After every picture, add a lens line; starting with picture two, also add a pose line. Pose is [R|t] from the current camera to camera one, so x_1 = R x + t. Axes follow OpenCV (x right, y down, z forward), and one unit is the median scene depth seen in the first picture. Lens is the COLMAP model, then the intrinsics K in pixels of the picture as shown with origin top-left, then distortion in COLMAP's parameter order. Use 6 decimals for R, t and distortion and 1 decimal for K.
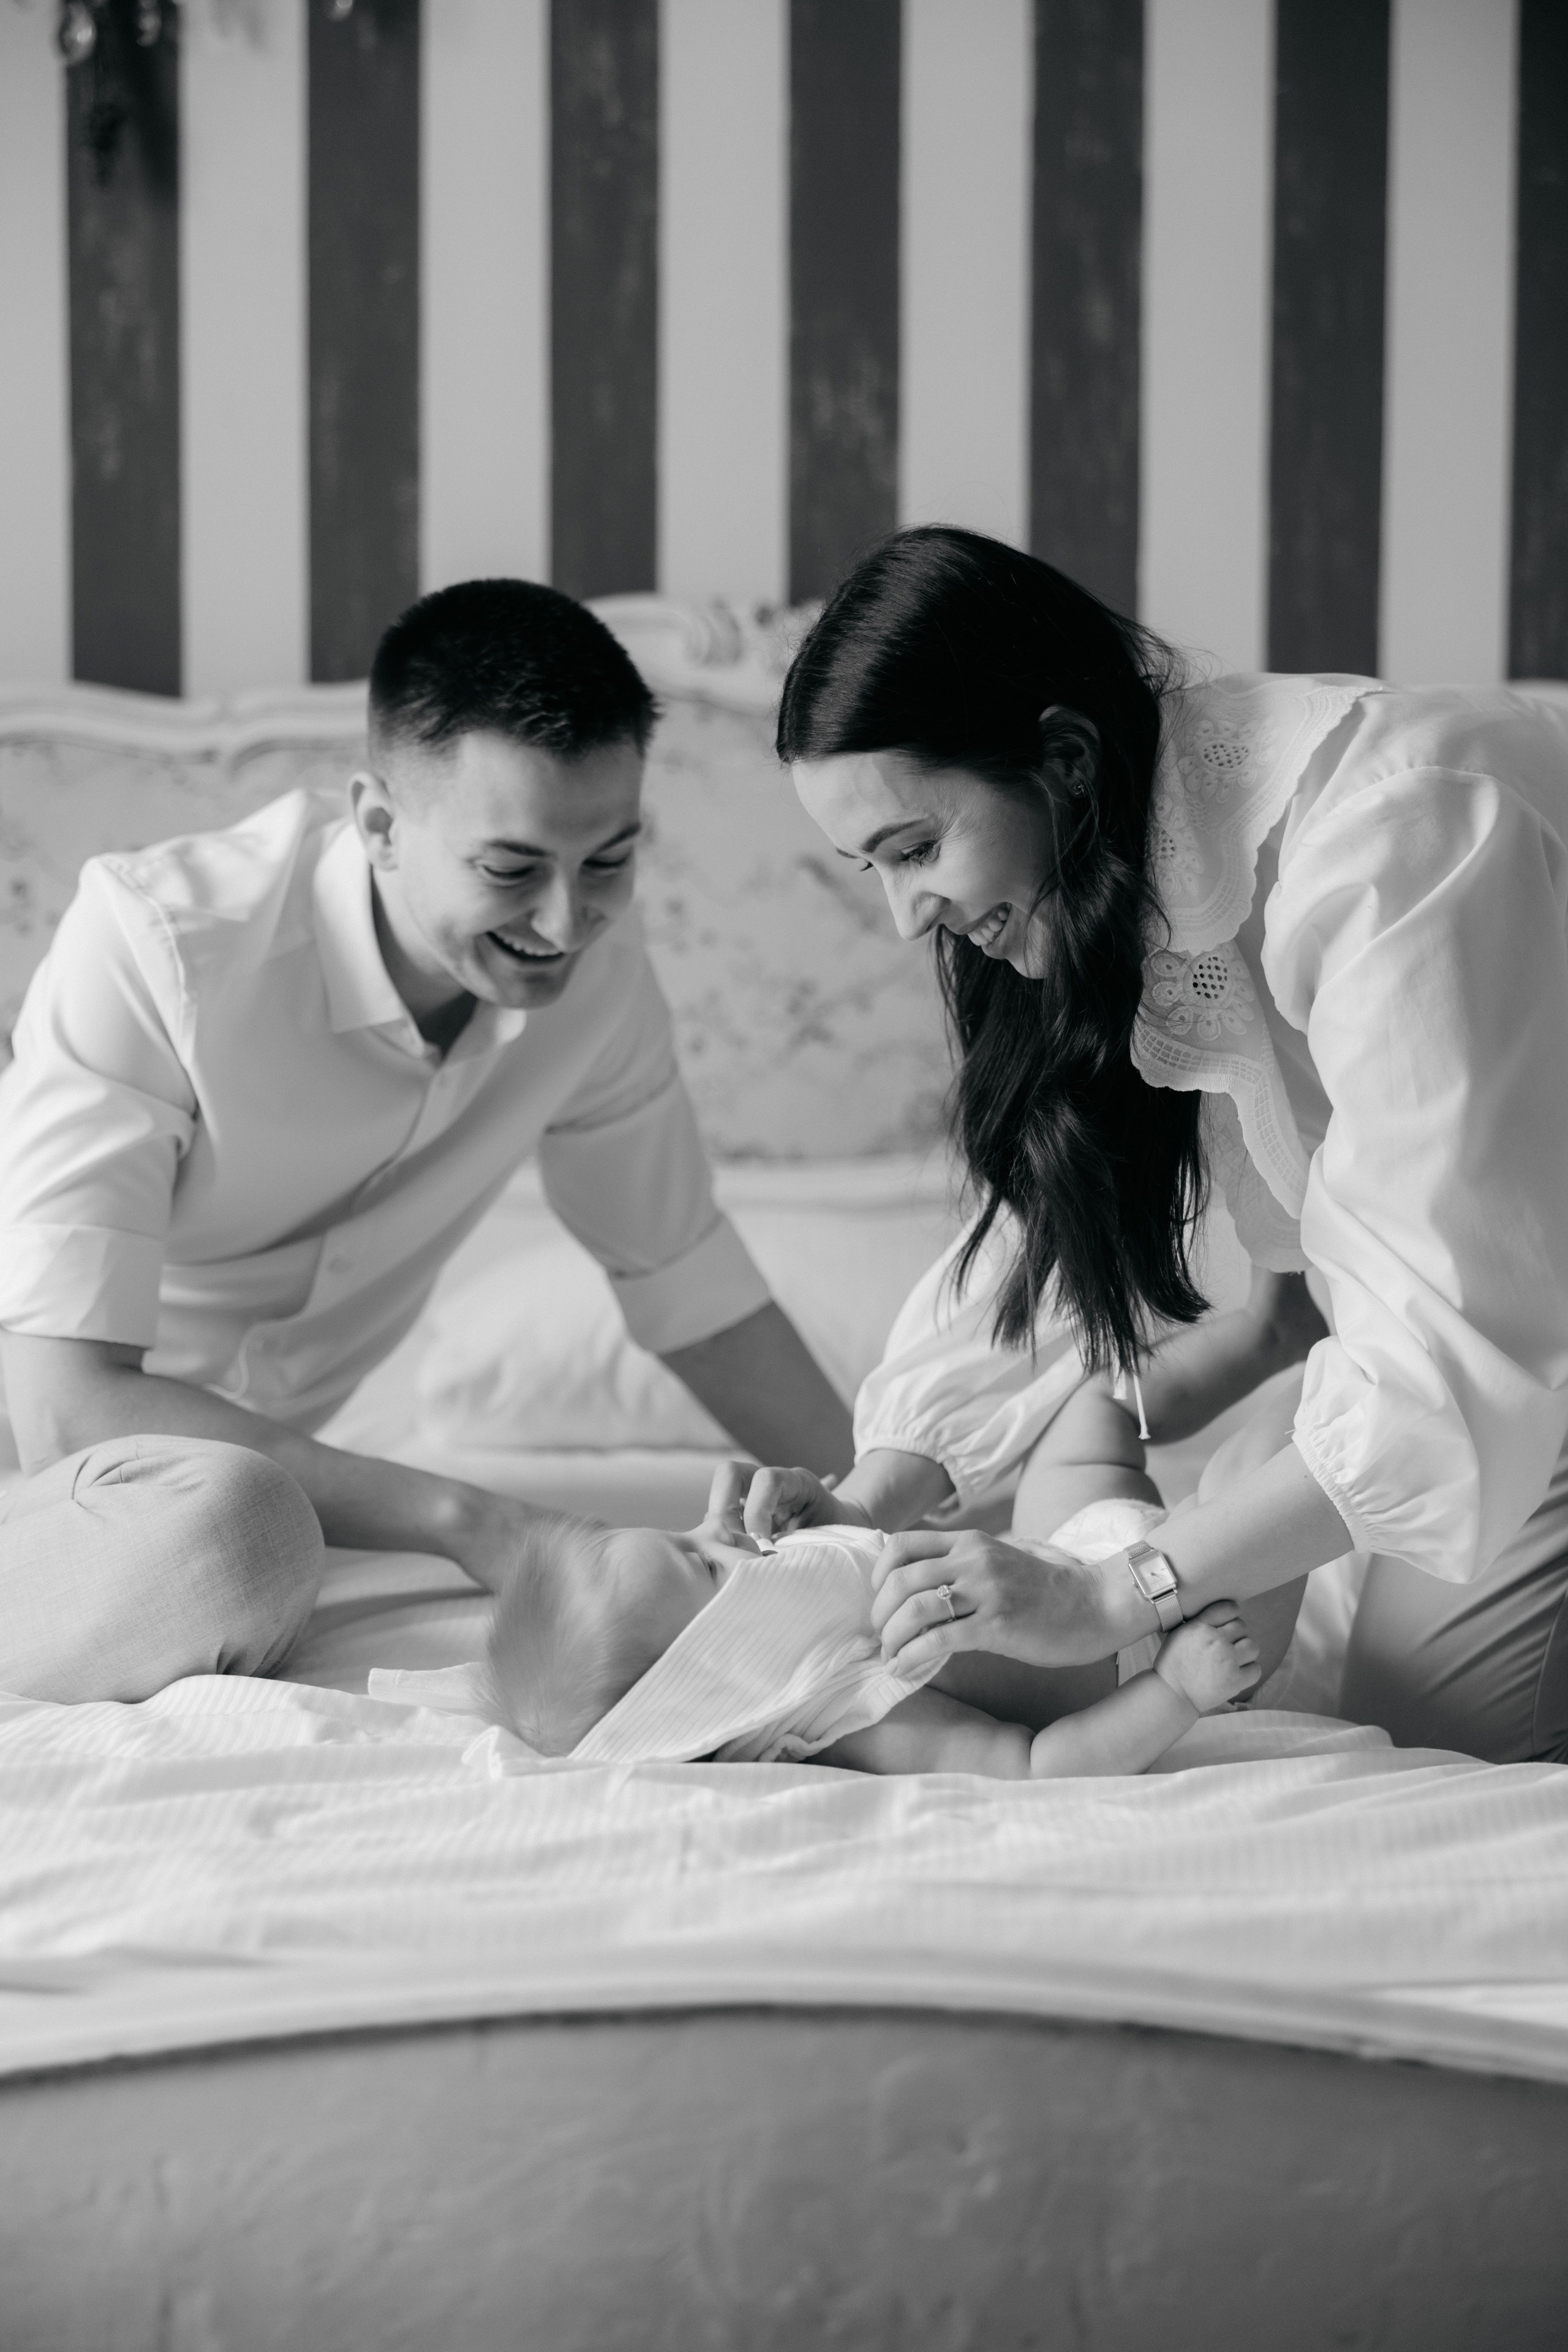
lens RADIAL K [[3405.1, 0, 788.8], [0, 3405.1, 1179.6], [0, 0, 1]] dist [0.016278, 0.000000]
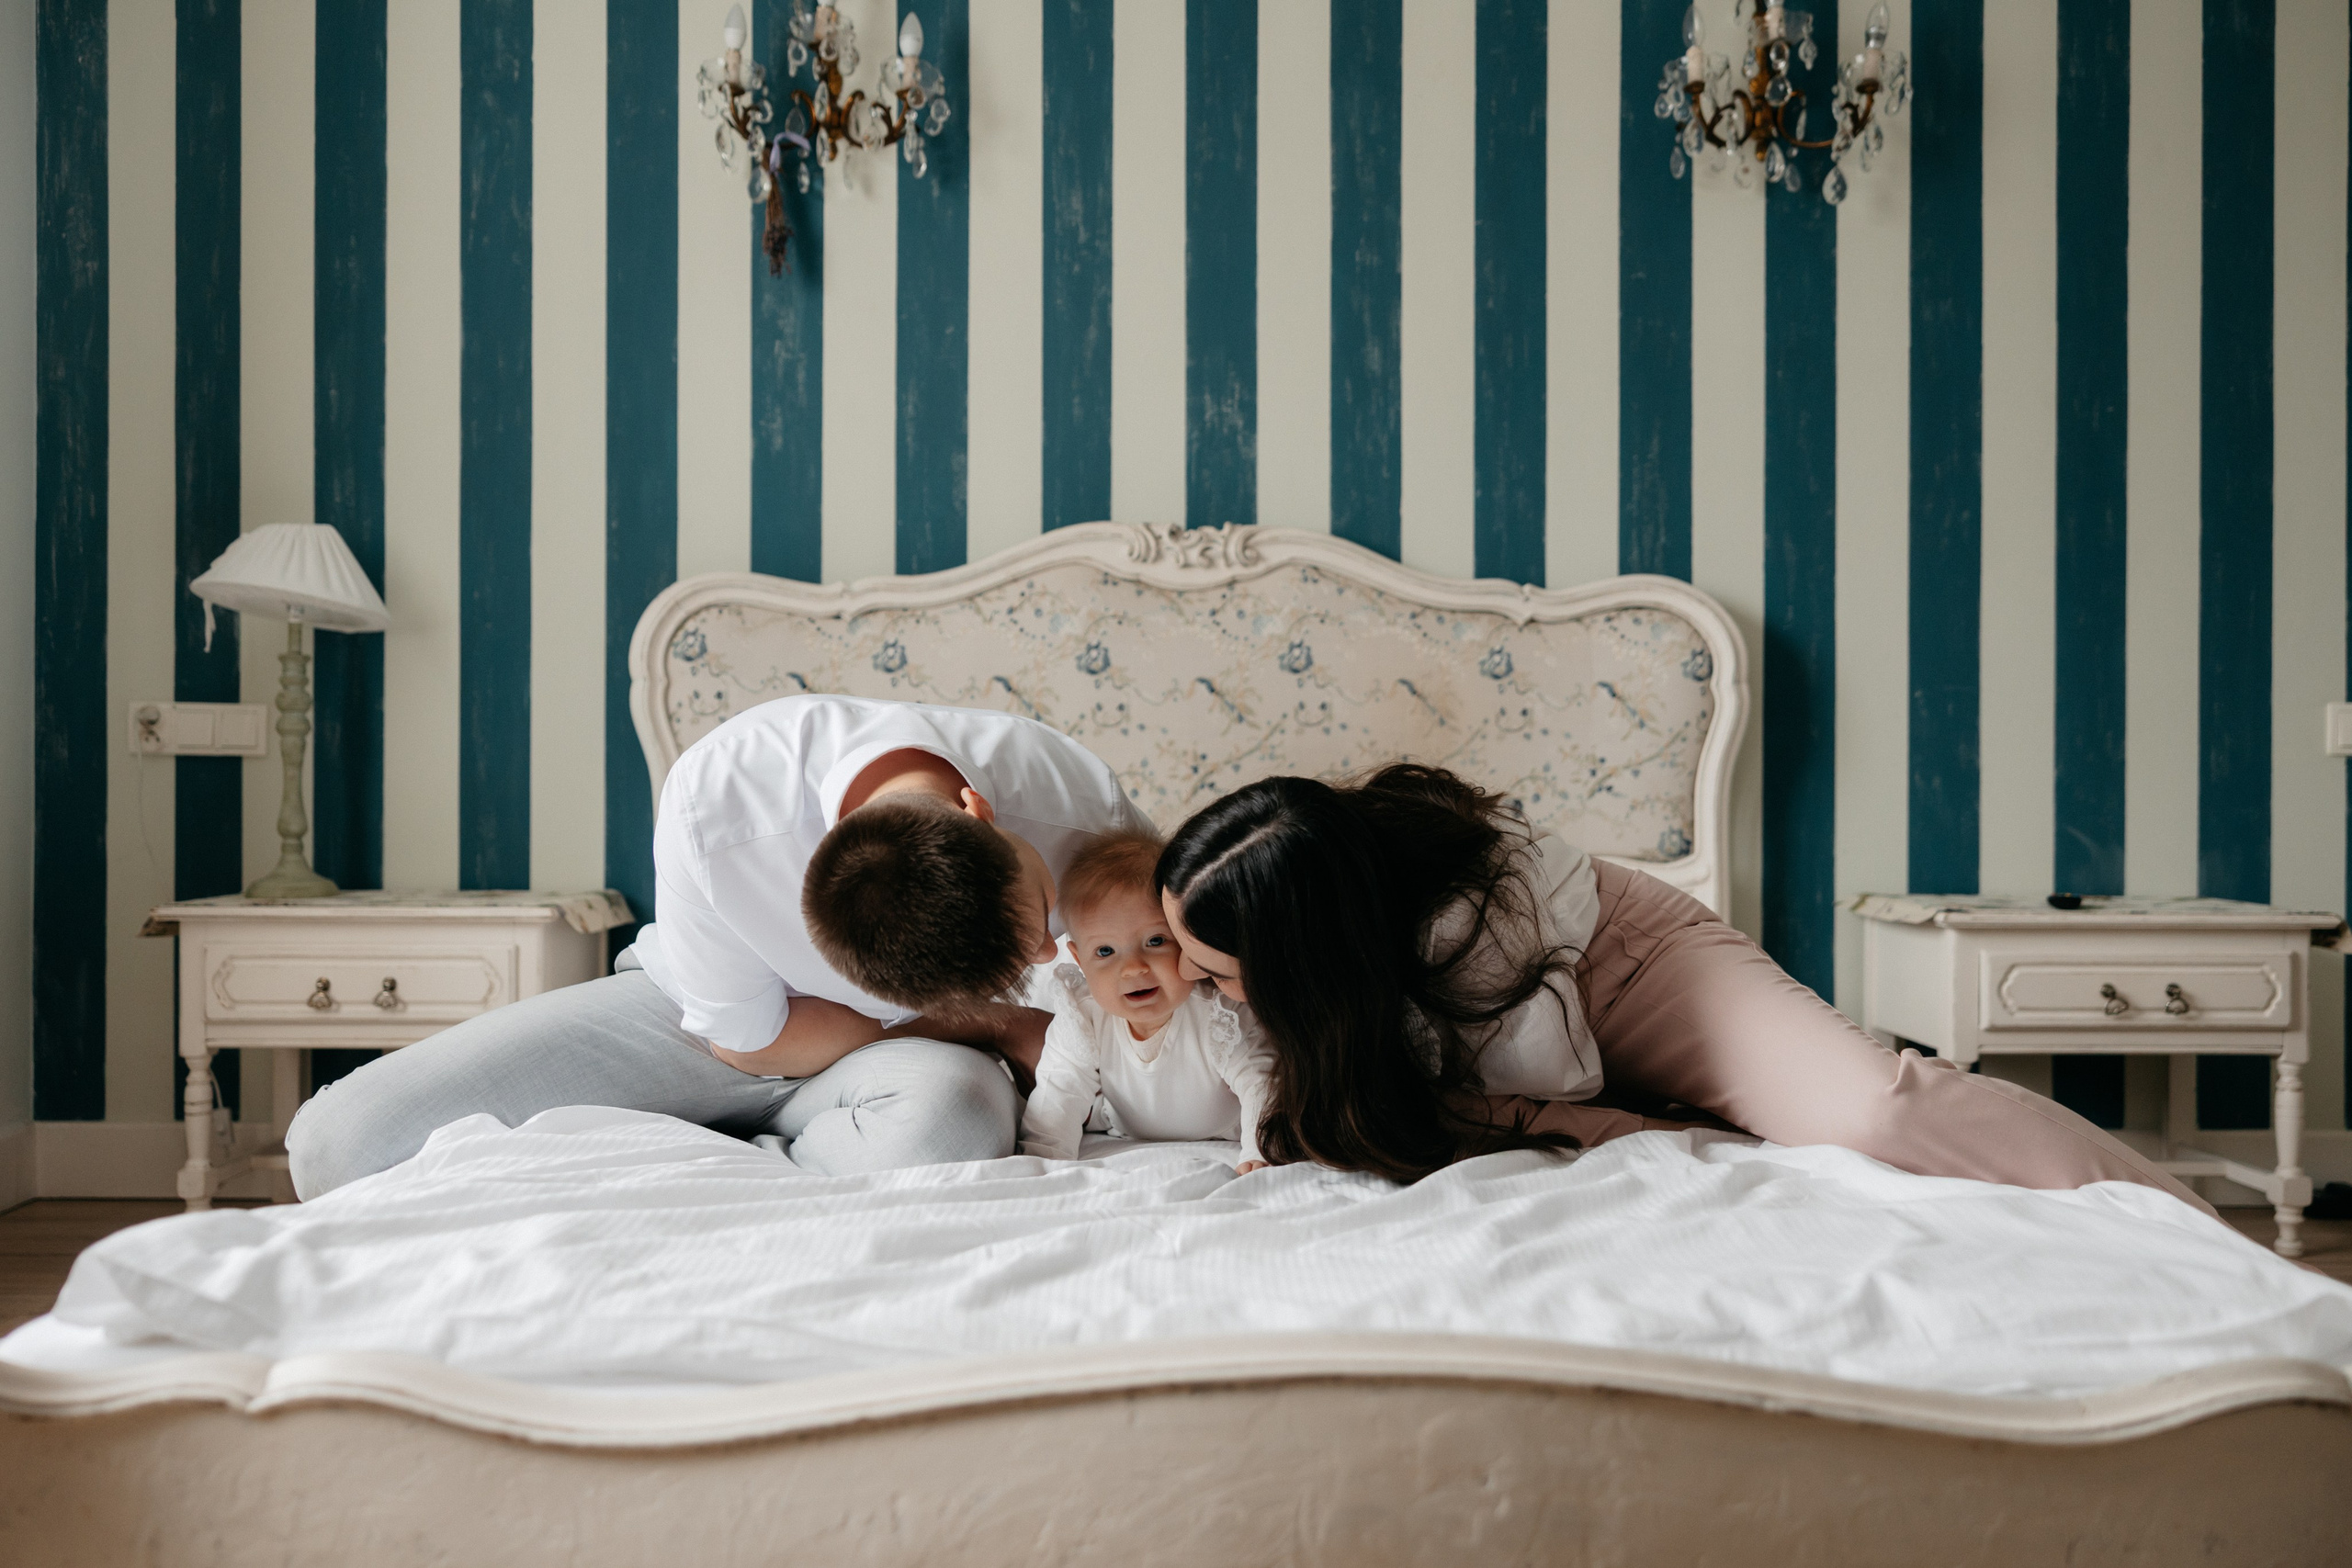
lens RADIAL K [[1943.2, 0, 1166.8], [0, 1943.2, 774.8], [0, 0, 1]] dist [0.001076, -0.005983]
pose [[0.999743, -0.003561, 0.022398, -0.091671], [0.005211, 0.997242, -0.074033, 0.058081], [-0.022073, 0.074131, 0.997004, 0.202655]]
